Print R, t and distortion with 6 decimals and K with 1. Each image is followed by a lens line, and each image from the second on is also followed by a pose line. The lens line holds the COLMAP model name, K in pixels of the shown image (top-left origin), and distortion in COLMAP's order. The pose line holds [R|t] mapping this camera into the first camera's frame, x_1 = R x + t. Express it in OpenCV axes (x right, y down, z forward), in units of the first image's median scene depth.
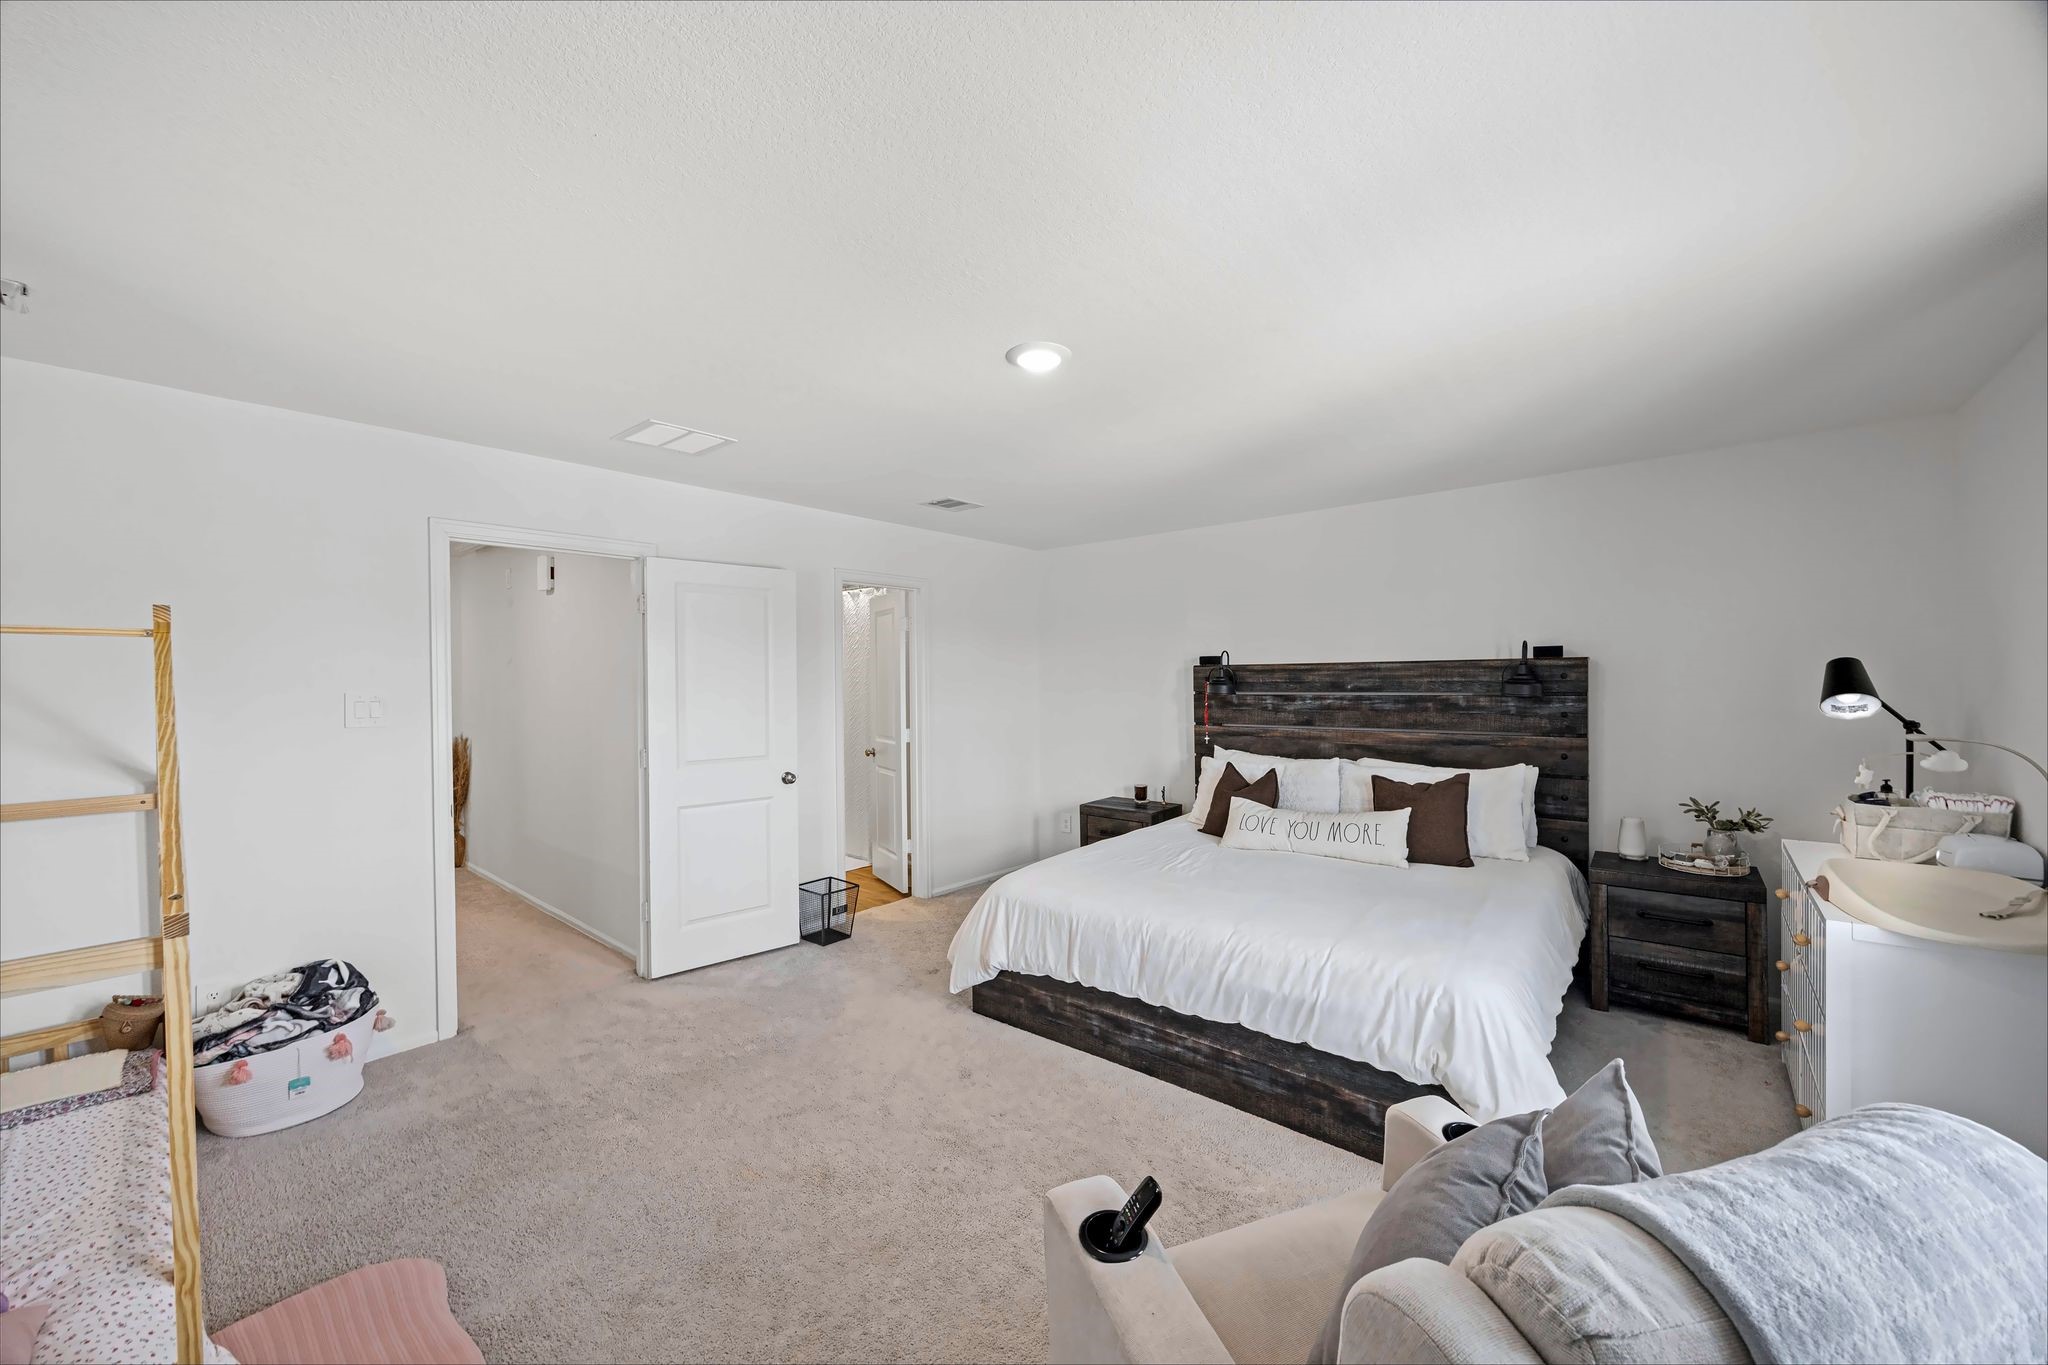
lens RADIAL K [[776.7, 0, 1017.6], [0, 776.7, 674.5], [0, 0, 1]] dist [-0.000039, -0.000147]
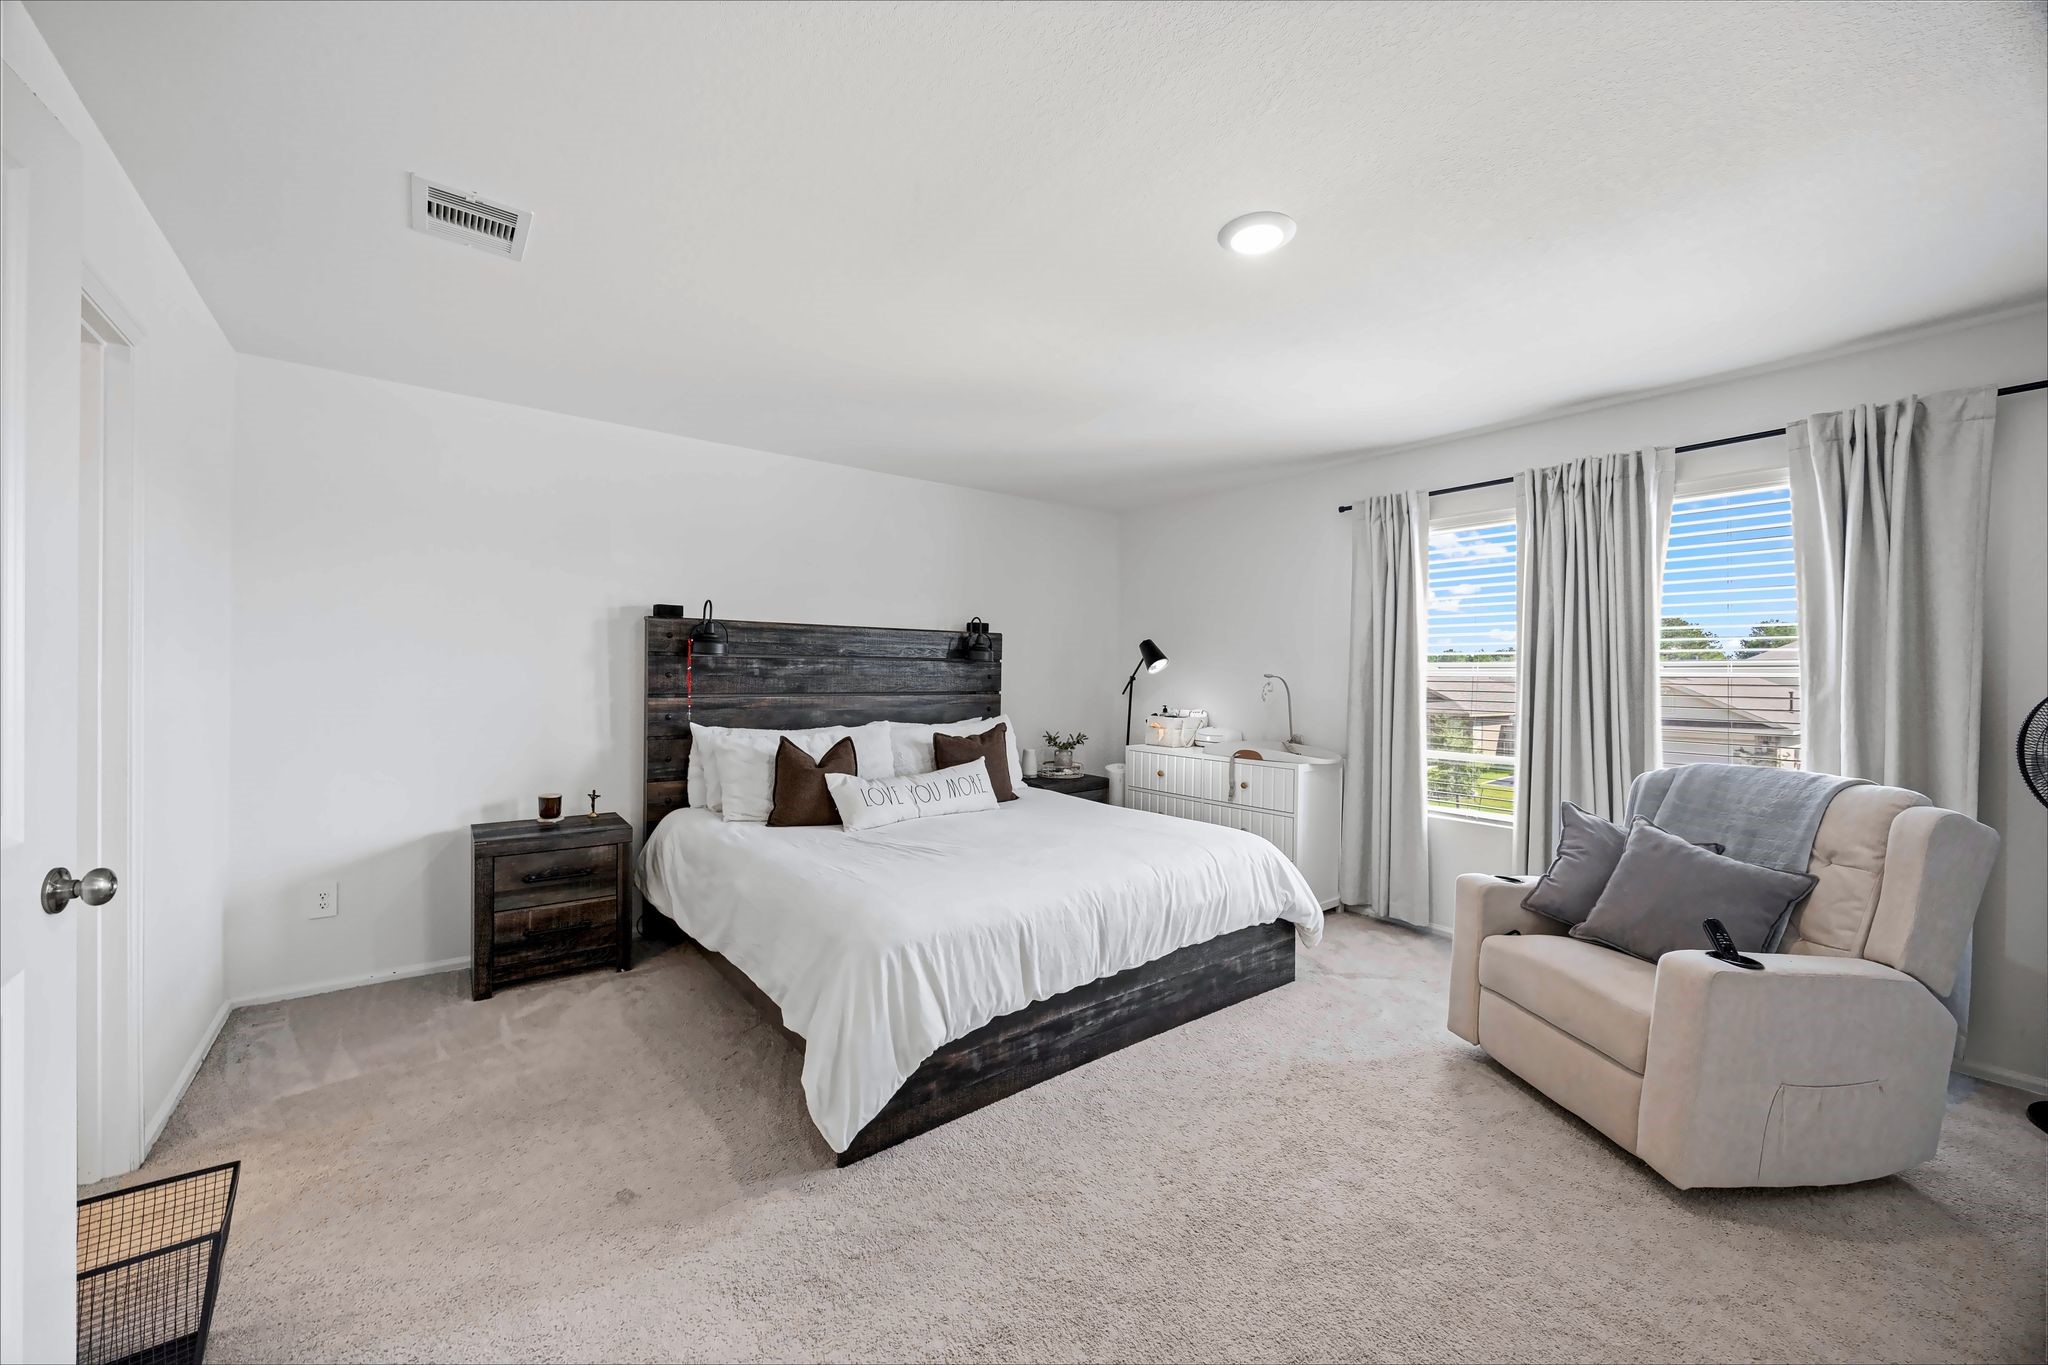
lens RADIAL K [[776.7, 0, 1017.6], [0, 776.7, 674.5], [0, 0, 1]] dist [-0.000039, -0.000147]
pose [[0.197424, 0.014903, 0.980205, -0.569914], [-0.014780, 0.999816, -0.012225, 0.064361], [-0.980207, -0.012074, 0.197608, 0.711106]]
